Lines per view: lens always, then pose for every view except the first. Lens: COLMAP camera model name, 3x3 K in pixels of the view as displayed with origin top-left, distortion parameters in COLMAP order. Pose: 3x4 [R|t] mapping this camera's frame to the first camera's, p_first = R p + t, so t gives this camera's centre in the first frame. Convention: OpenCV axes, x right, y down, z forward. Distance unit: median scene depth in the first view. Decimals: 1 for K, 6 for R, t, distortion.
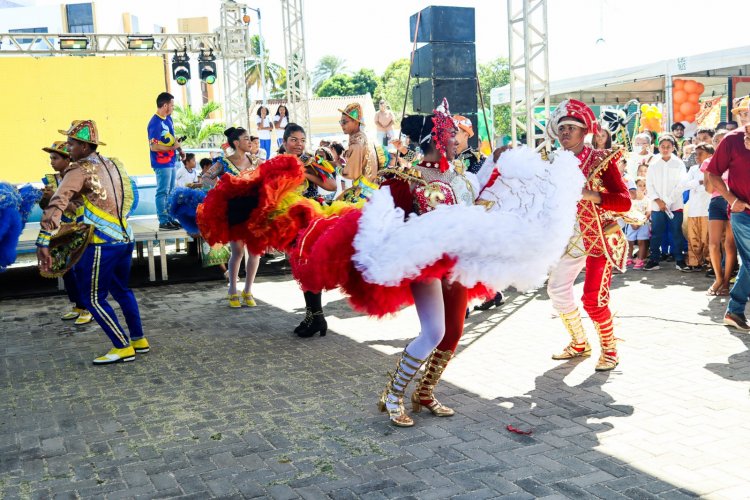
lens RADIAL K [[820.3, 0, 372.6], [0, 820.3, 250.4], [0, 0, 1]] dist [-0.000056, 0.000000]
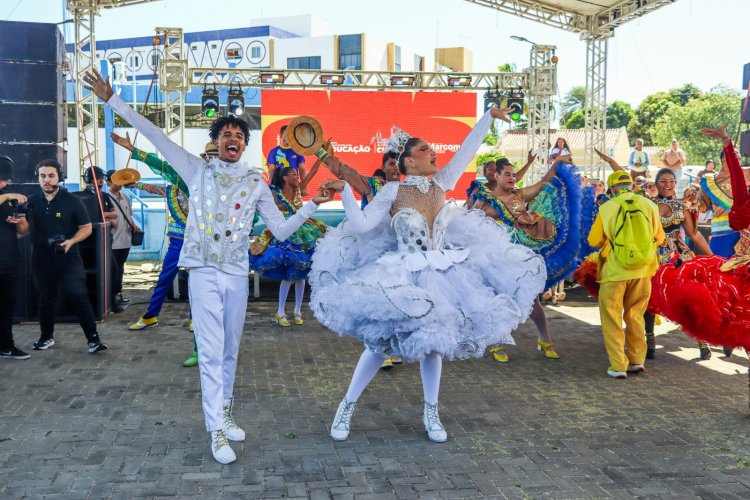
lens RADIAL K [[820.3, 0, 374.2], [0, 820.3, 250.4], [0, 0, 1]] dist [-0.000056, 0.000000]
pose [[0.959252, 0.075971, -0.272148, -0.071410], [-0.084966, 0.996154, -0.021404, 0.007398], [0.269475, 0.043656, 0.962017, -0.077986]]
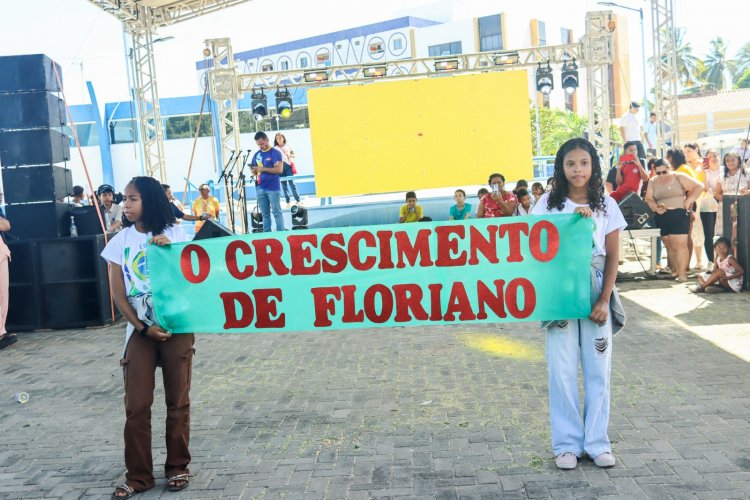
lens RADIAL K [[820.3, 0, 373.6], [0, 820.3, 250.1], [0, 0, 1]] dist [-0.000056, 0.000000]
pose [[0.883540, 0.025475, -0.467662, 0.067147], [-0.025605, 0.999654, 0.006078, -0.005935], [0.467655, 0.006605, 0.883887, -0.021574]]
